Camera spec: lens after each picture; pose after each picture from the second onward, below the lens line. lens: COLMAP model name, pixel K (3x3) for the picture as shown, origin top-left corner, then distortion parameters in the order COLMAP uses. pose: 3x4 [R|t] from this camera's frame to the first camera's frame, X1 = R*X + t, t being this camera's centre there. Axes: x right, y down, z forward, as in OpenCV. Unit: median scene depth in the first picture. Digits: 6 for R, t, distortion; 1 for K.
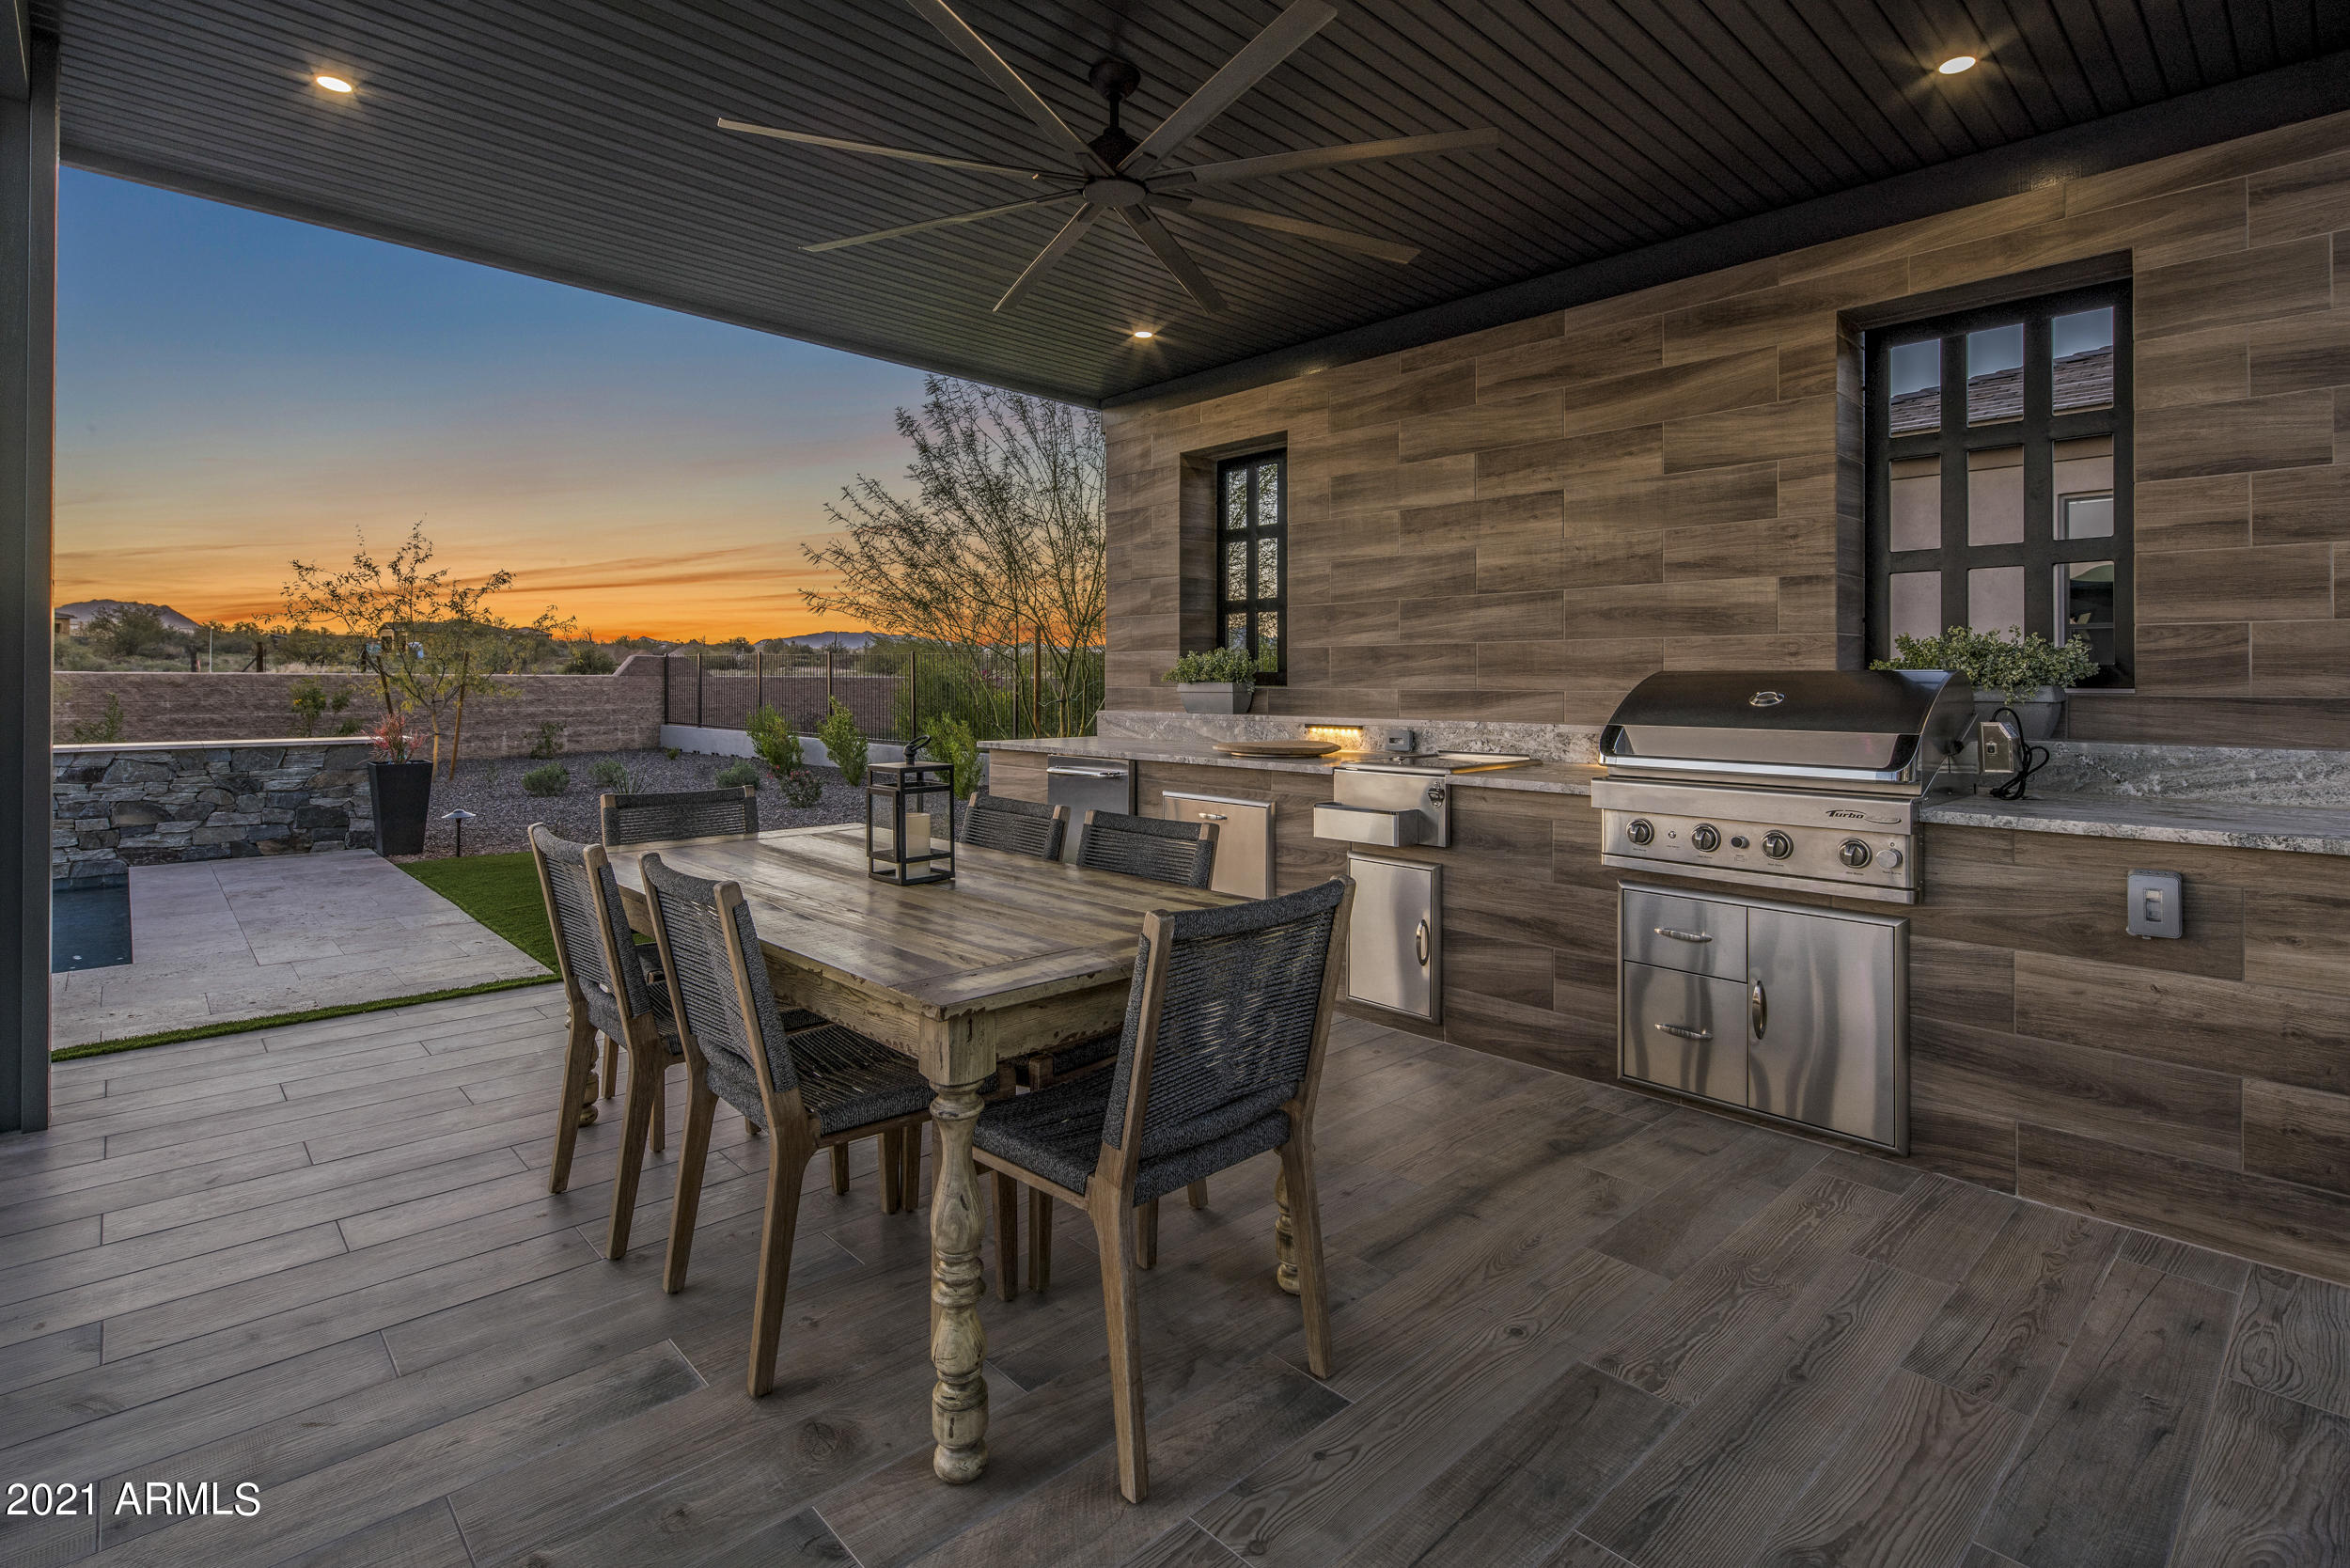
lens RADIAL K [[1140.7, 0, 1161.4], [0, 1140.7, 666.7], [0, 0, 1]] dist [0.001202, -0.000468]
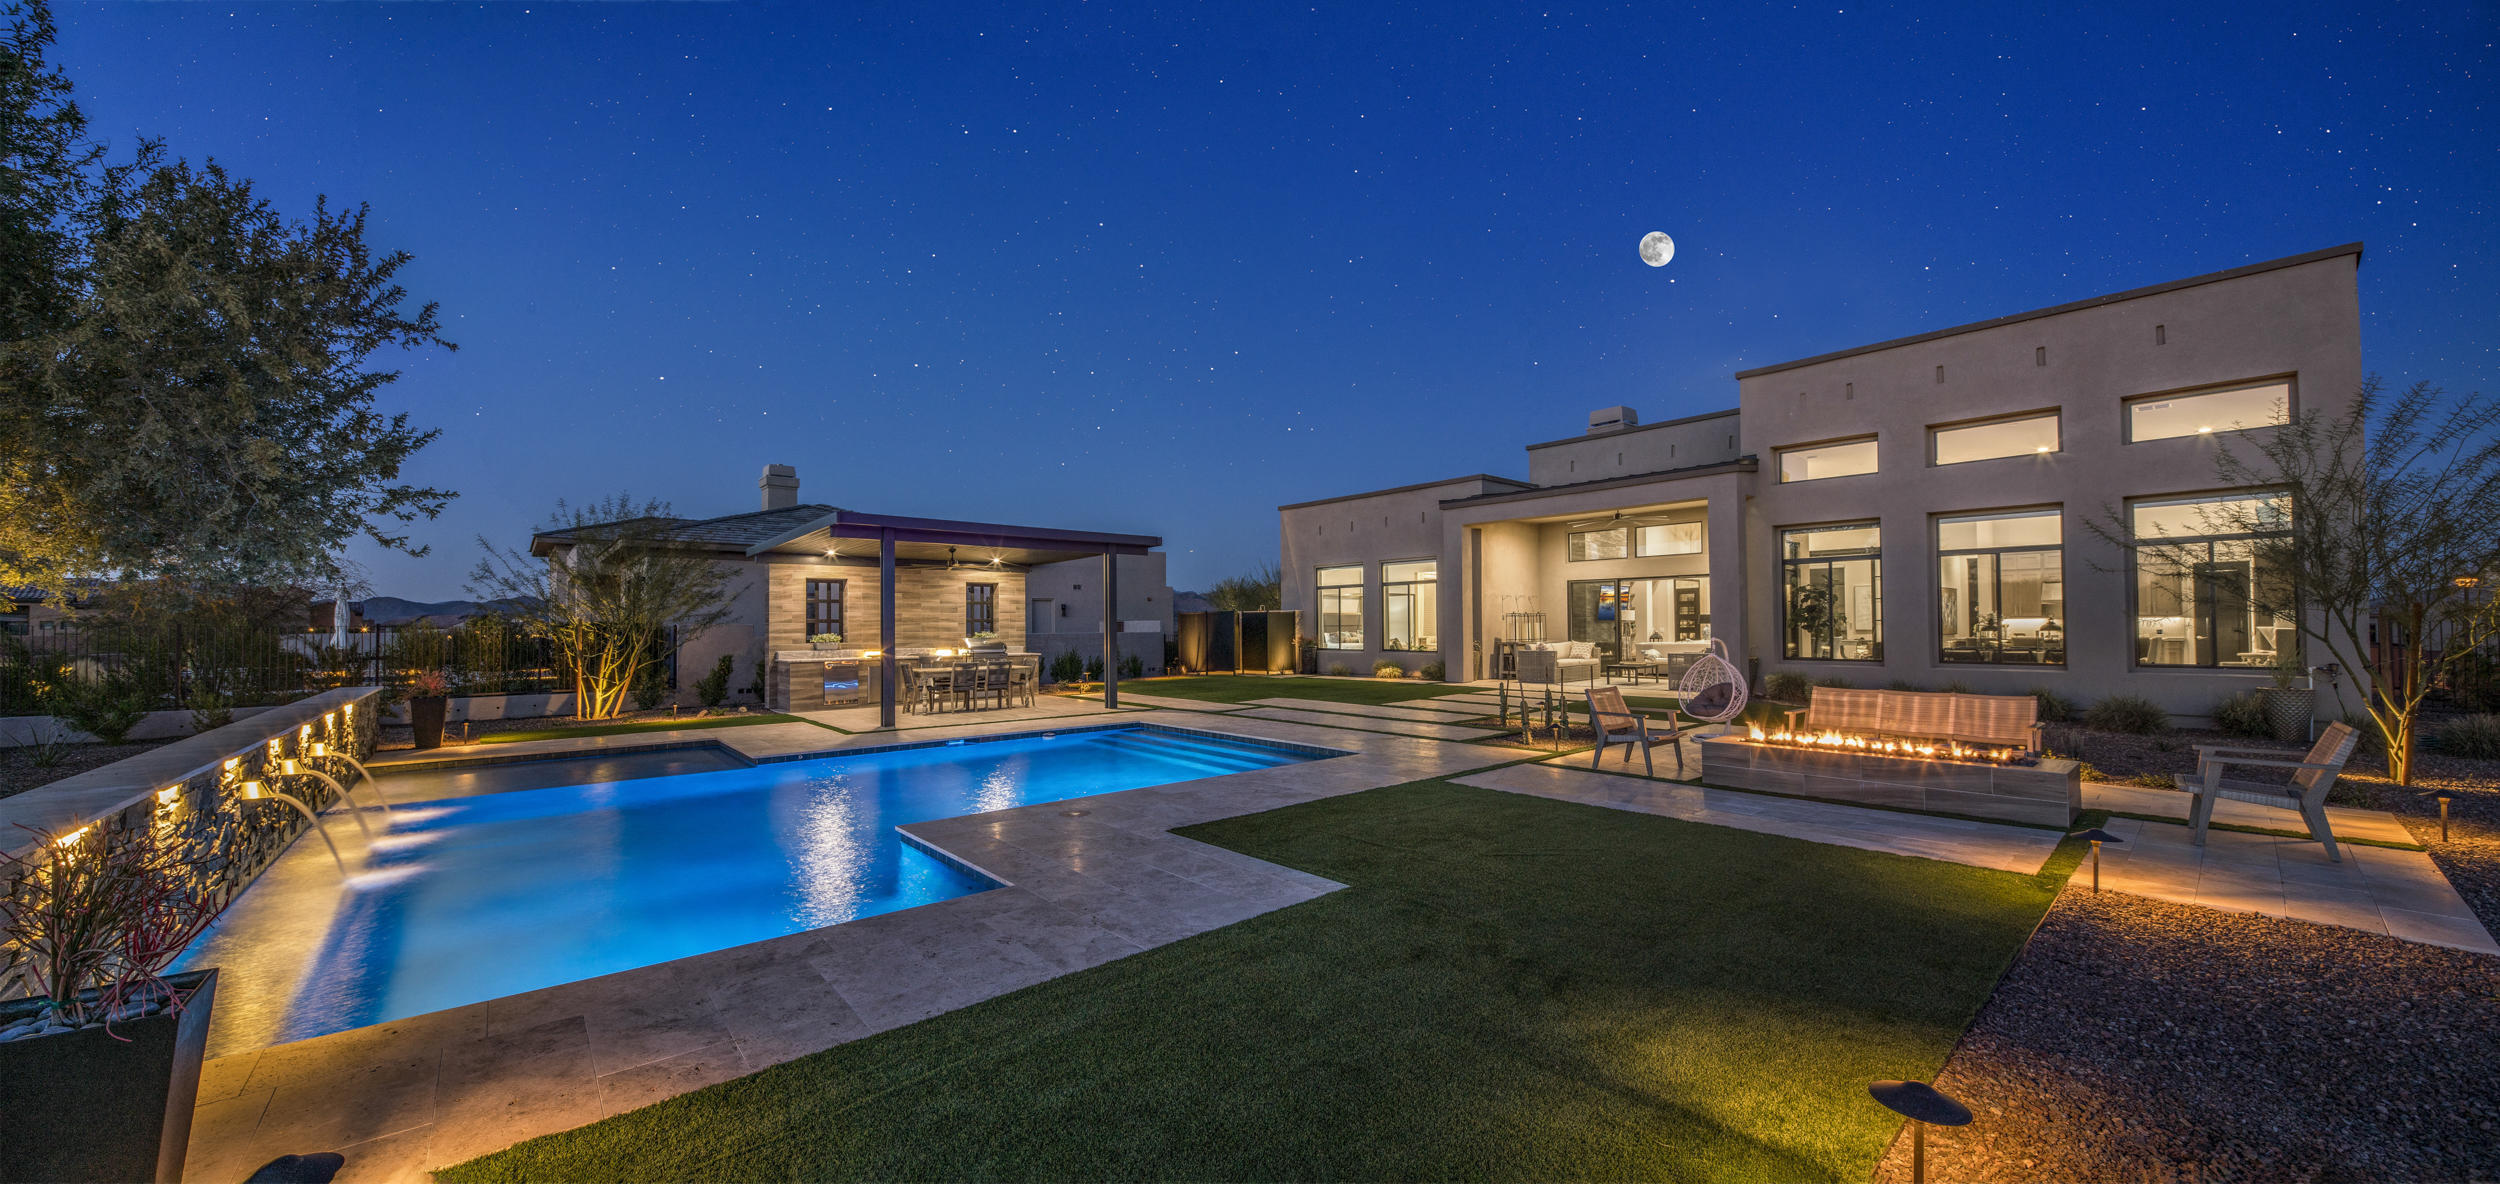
lens RADIAL K [[858.5, 0, 1250.4], [0, 858.5, 606.3], [0, 0, 1]] dist [-0.011758, -0.000081]
pose [[0.041608, 0.016315, 0.999001, -3.536985], [0.000033, 0.999867, -0.016330, -0.079801], [-0.999134, 0.000713, 0.041602, -0.682698]]
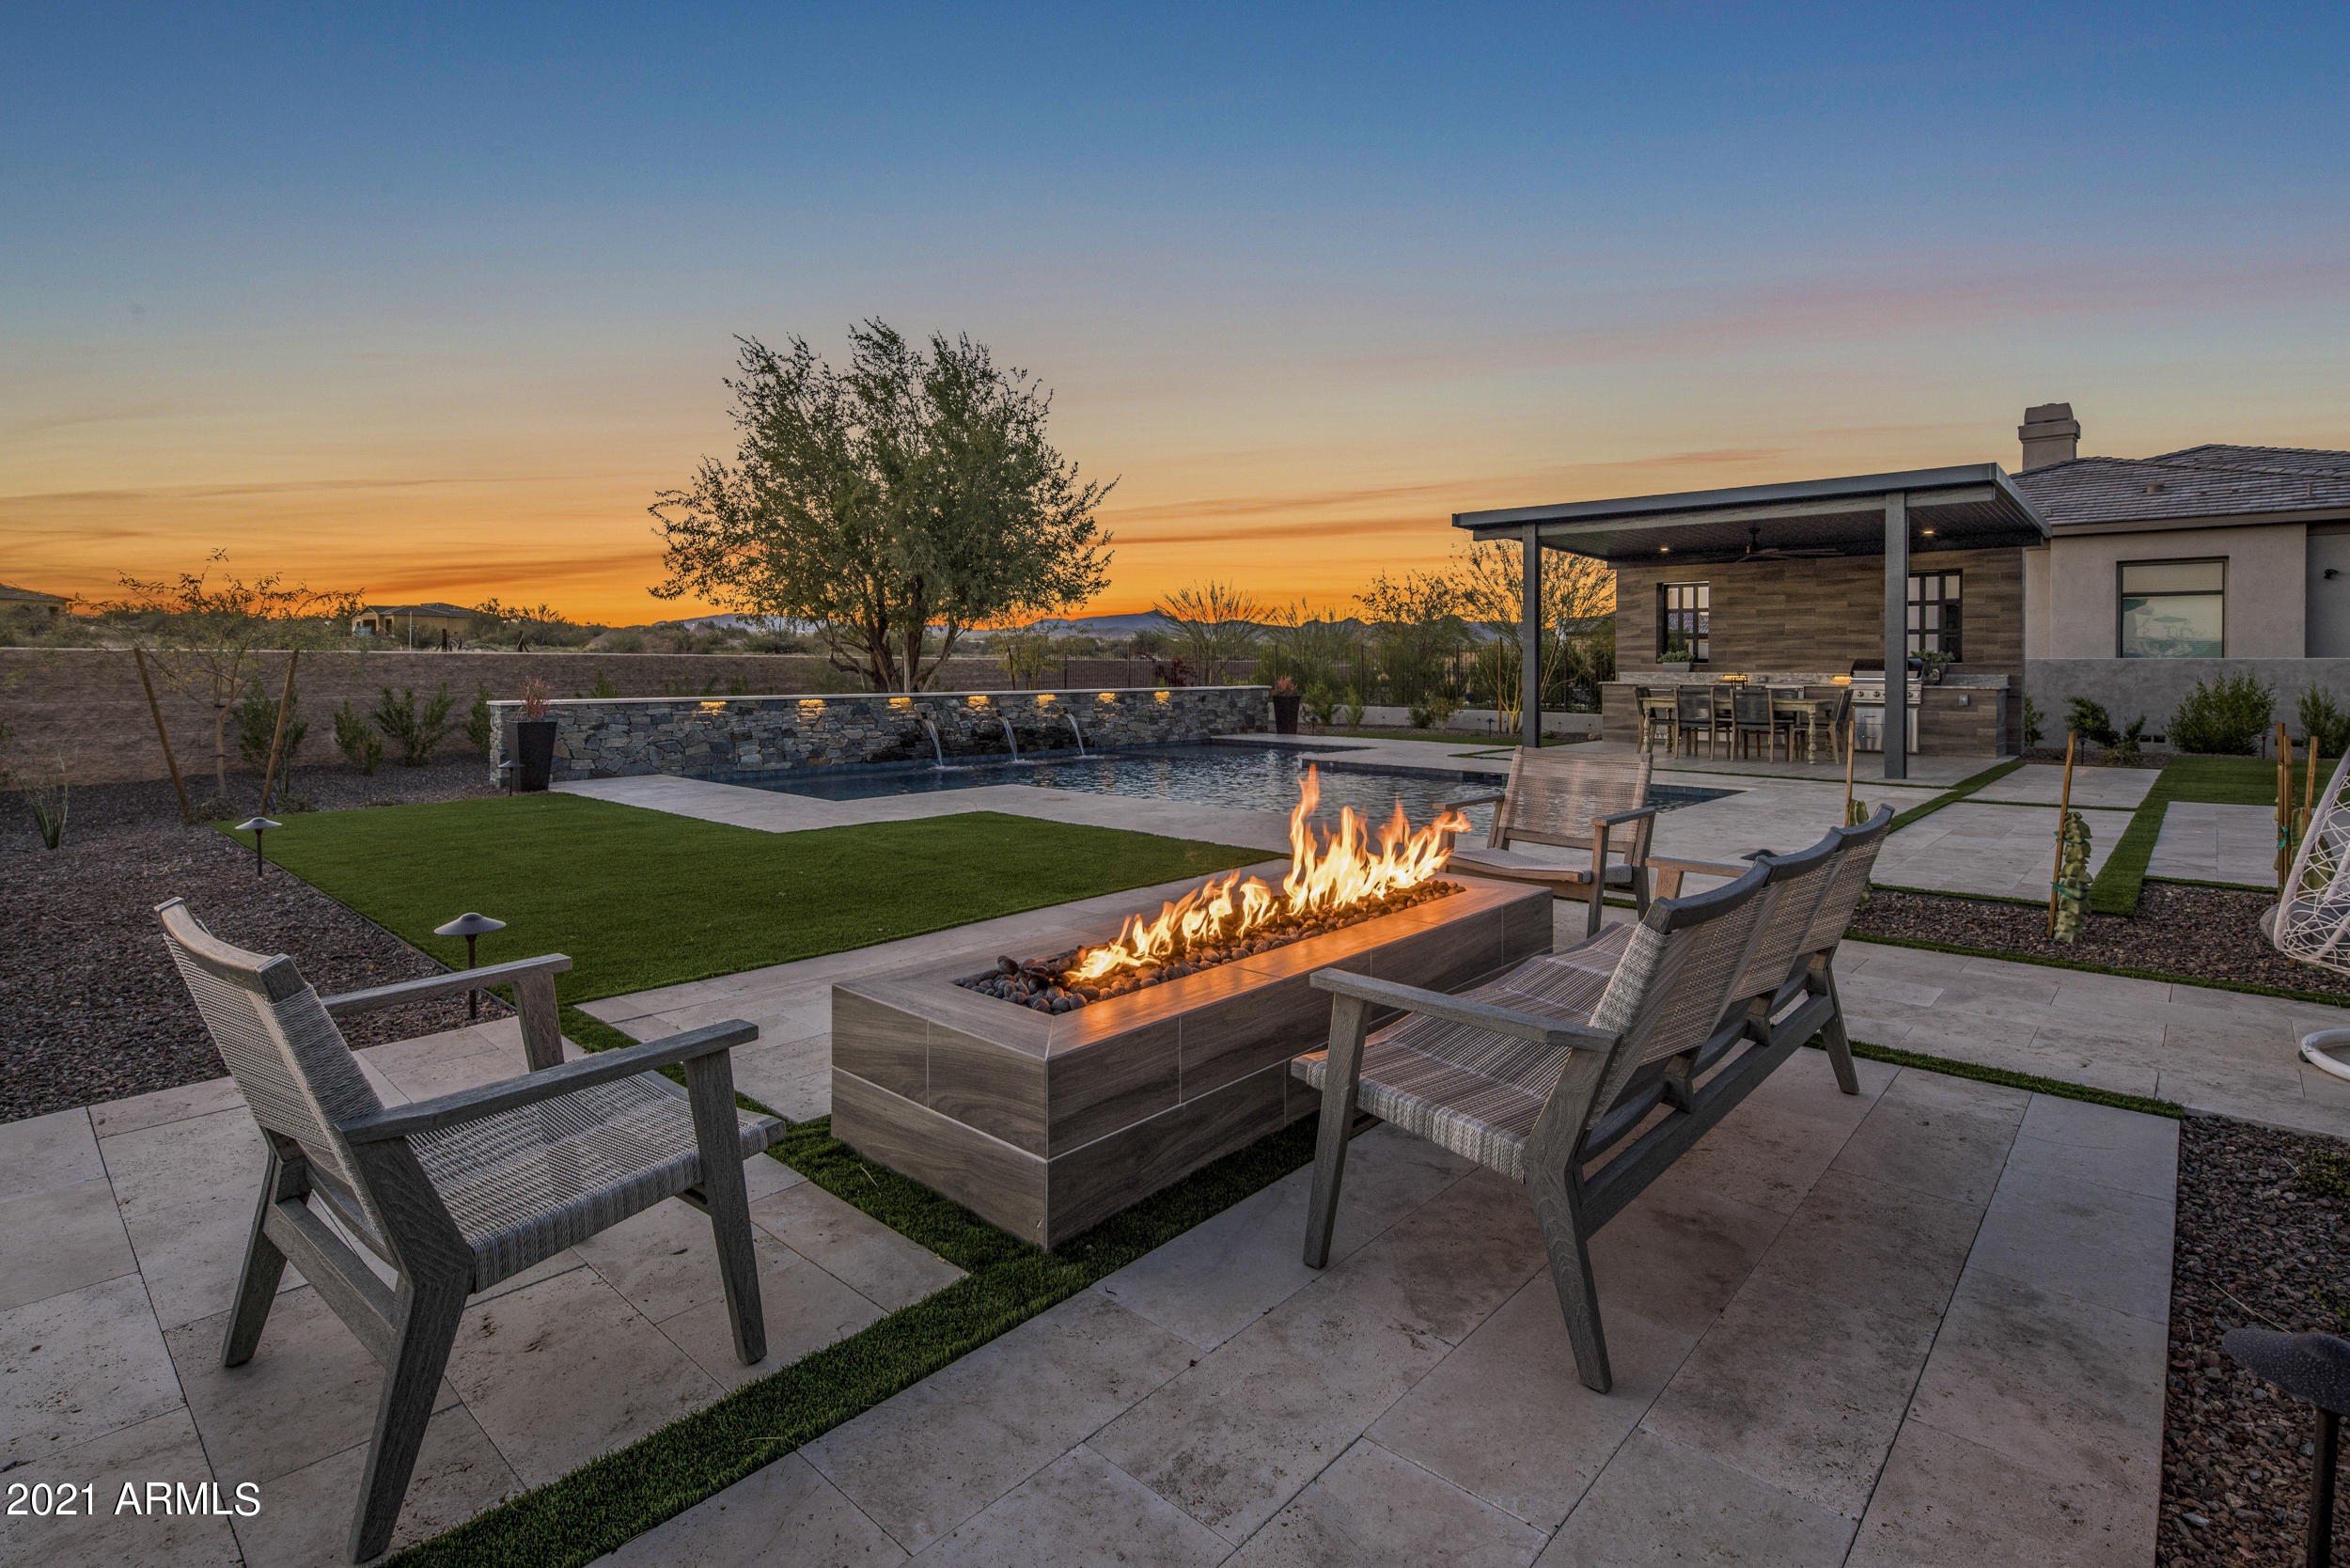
lens RADIAL K [[1140.7, 0, 1161.4], [0, 1140.7, 666.7], [0, 0, 1]] dist [0.001202, -0.000468]
pose [[0.996653, -0.000642, 0.081744, -2.009619], [-0.000607, 0.999884, 0.015249, -0.024522], [-0.081744, -0.015248, 0.996537, -2.434885]]
